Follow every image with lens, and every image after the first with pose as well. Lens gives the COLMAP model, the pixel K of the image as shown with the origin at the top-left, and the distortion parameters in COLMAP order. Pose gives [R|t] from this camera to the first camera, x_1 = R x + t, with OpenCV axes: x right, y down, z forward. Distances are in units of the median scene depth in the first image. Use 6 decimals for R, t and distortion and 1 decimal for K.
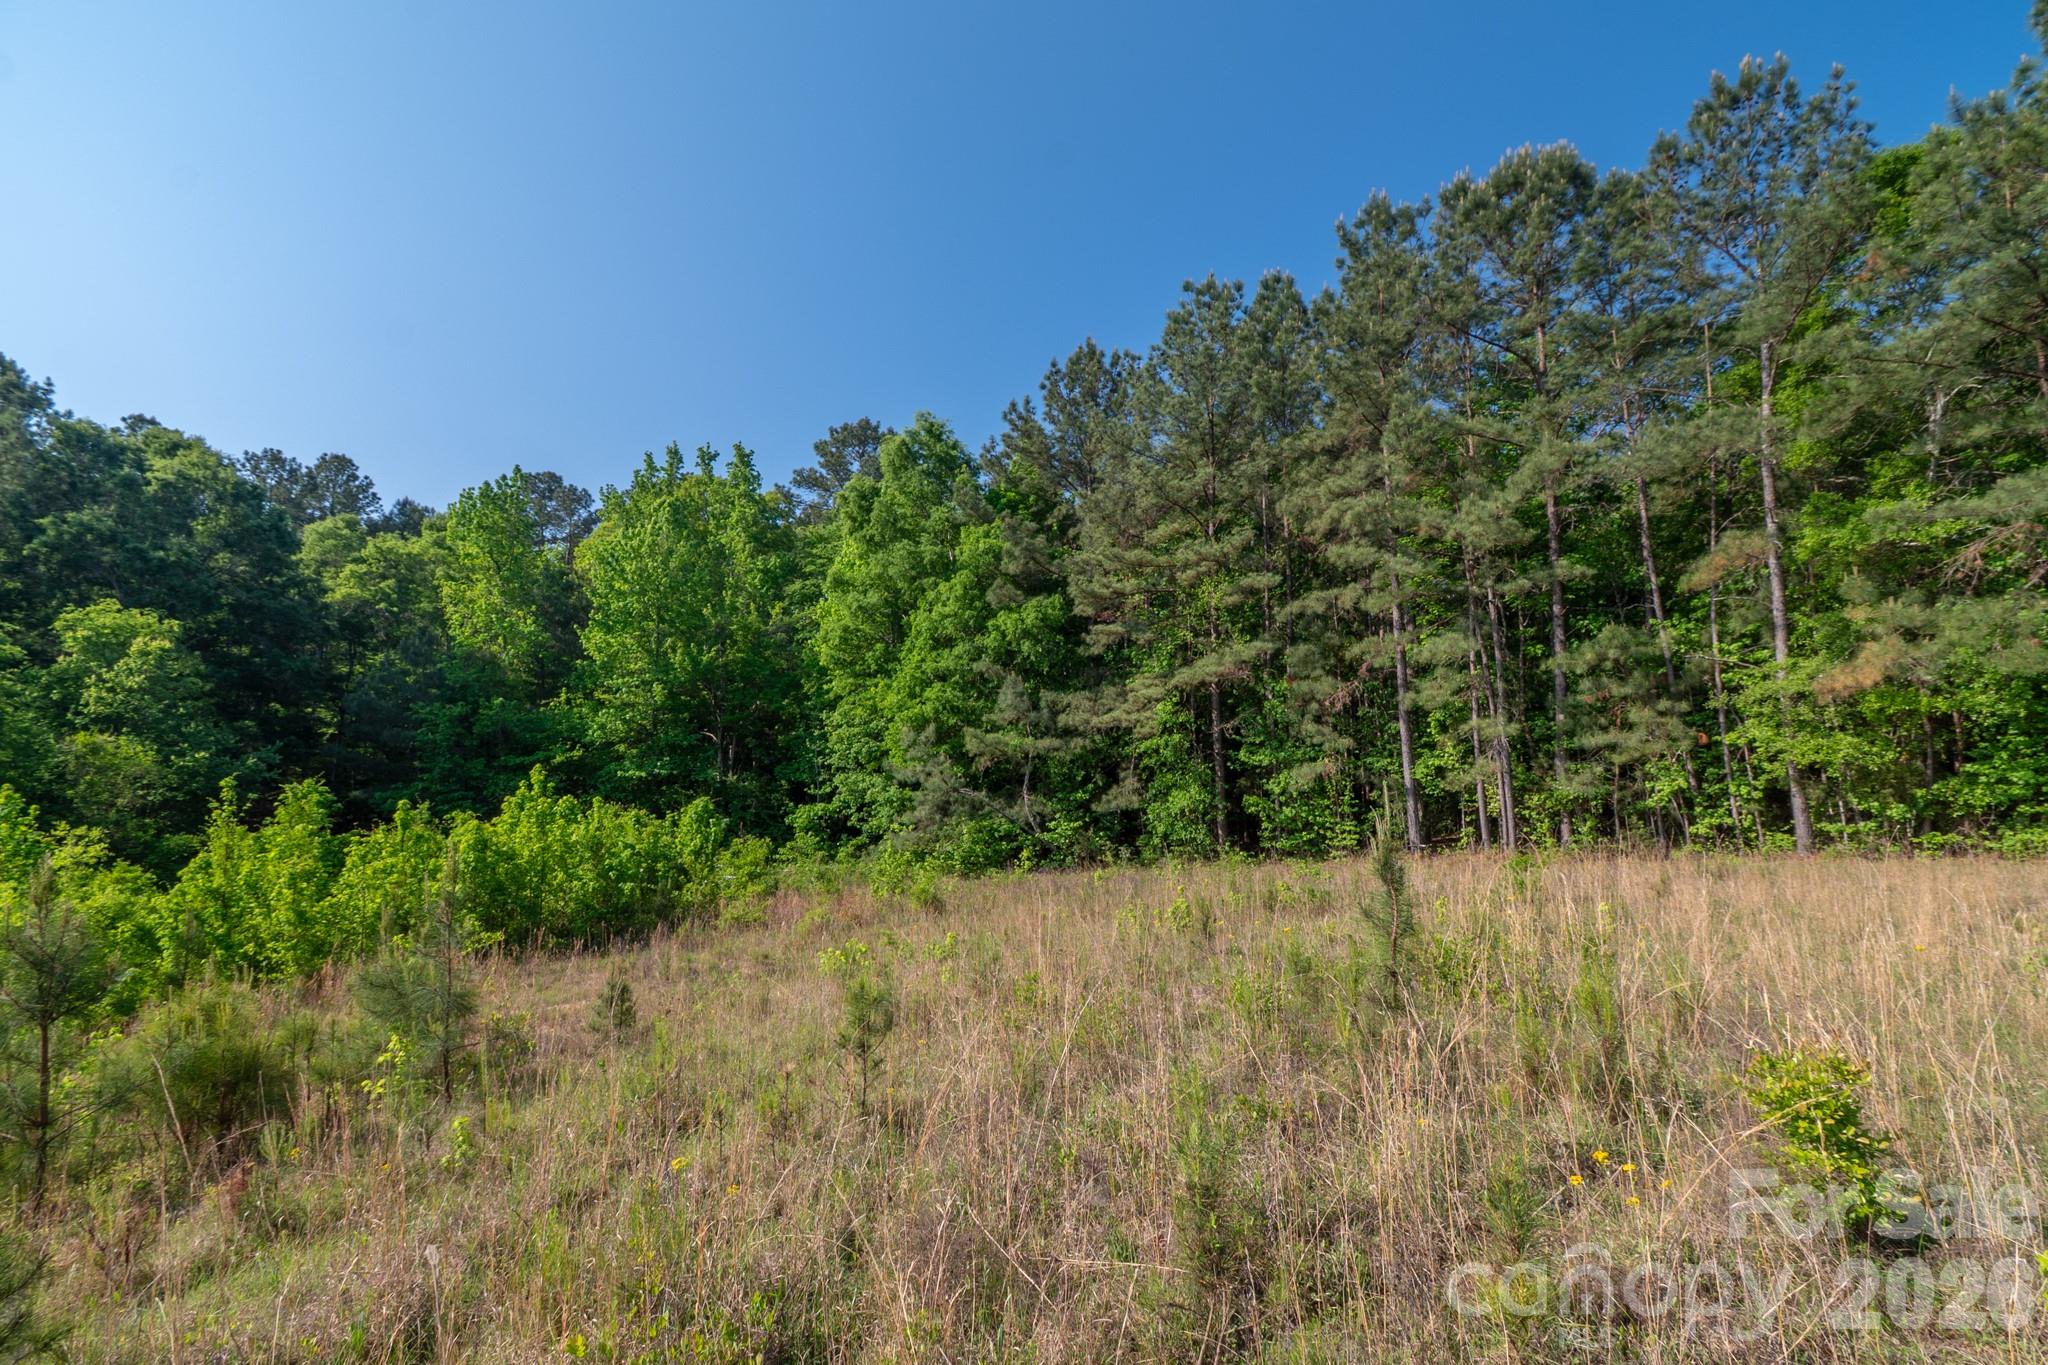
lens RADIAL K [[911.4, 0, 1036.8], [0, 911.4, 690.8], [0, 0, 1]] dist [0.006413, -0.004160]
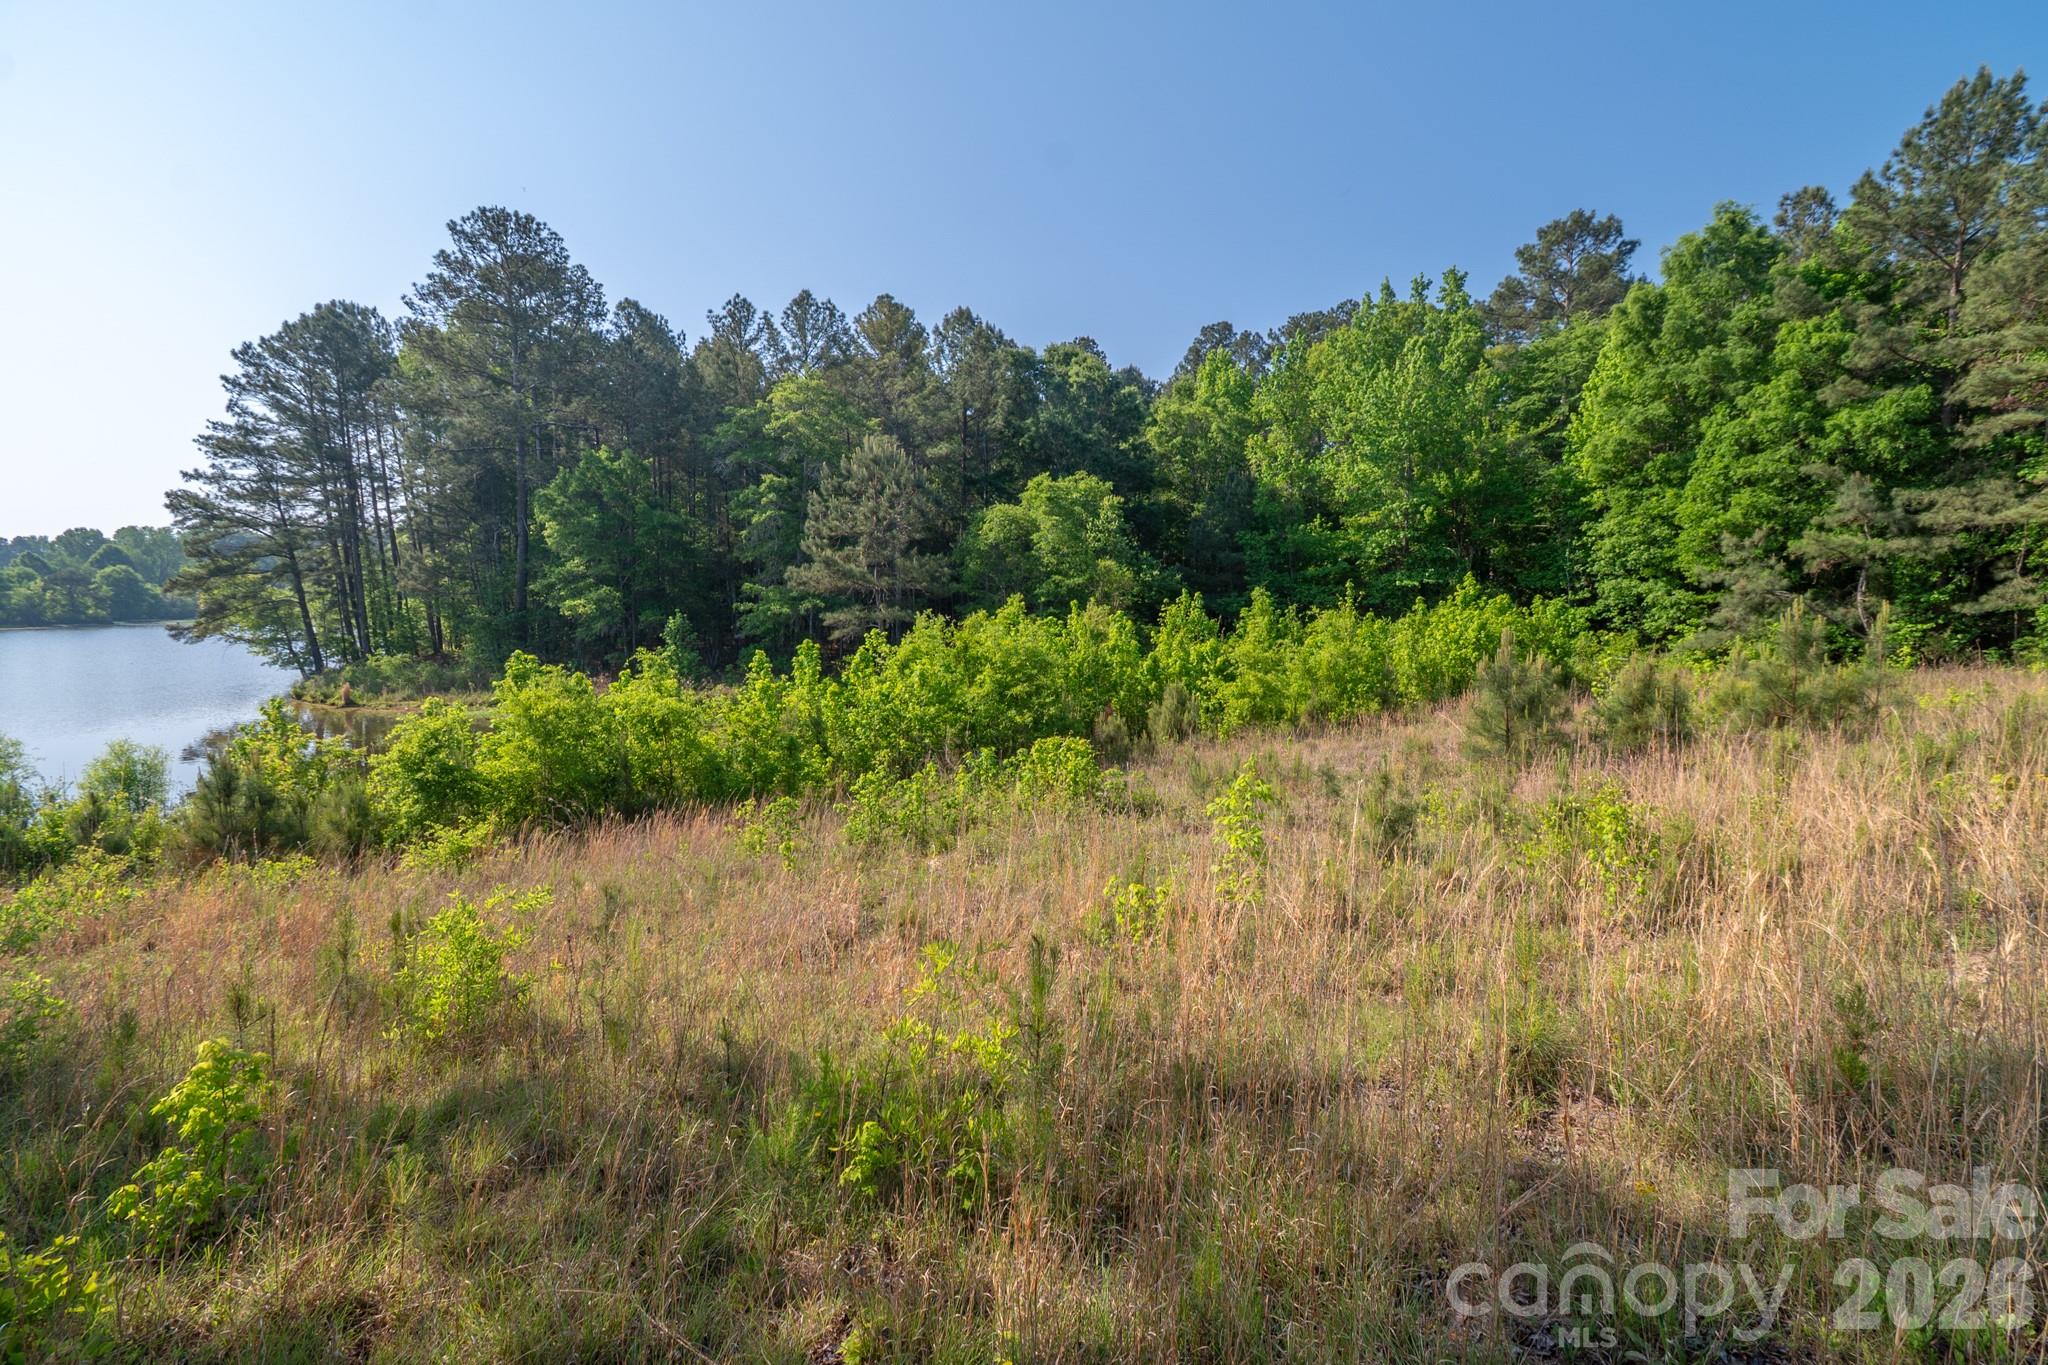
lens RADIAL K [[911.4, 0, 1031.8], [0, 911.4, 691.5], [0, 0, 1]] dist [0.006413, -0.004160]
pose [[0.846864, 0.047461, -0.529688, -0.256744], [0.059173, 0.981416, 0.182542, -0.021974], [0.528508, -0.185932, 0.828317, -0.349281]]
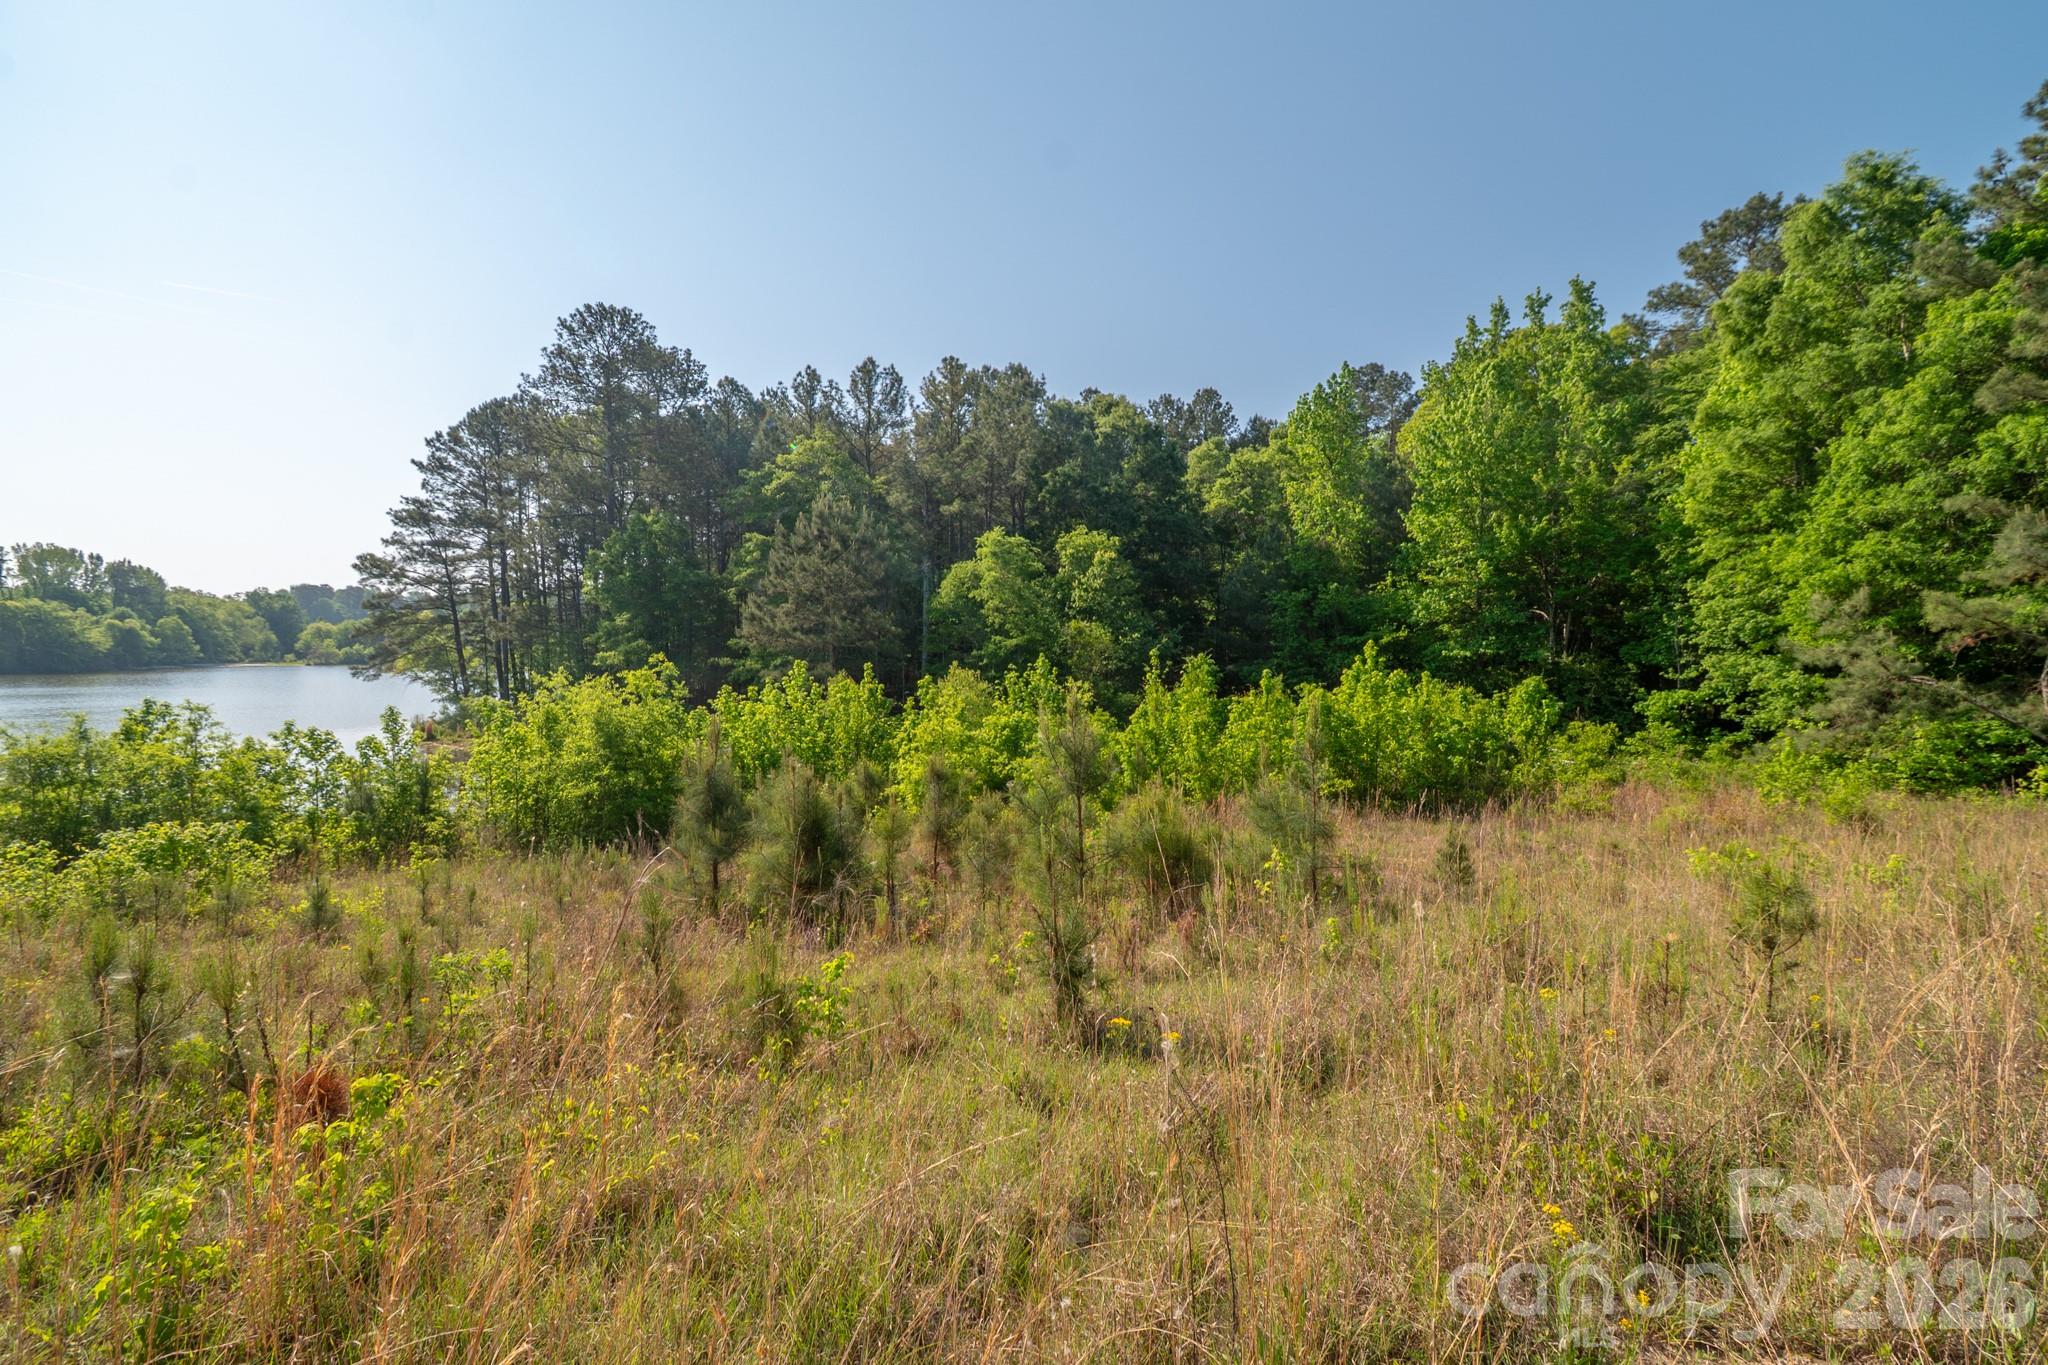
lens RADIAL K [[911.4, 0, 1035.5], [0, 911.4, 690.7], [0, 0, 1]] dist [0.006413, -0.004160]
pose [[0.663711, 0.038520, -0.746996, -0.003329], [0.055833, 0.993336, 0.100831, 0.006294], [0.745902, -0.108630, 0.657137, -0.003805]]
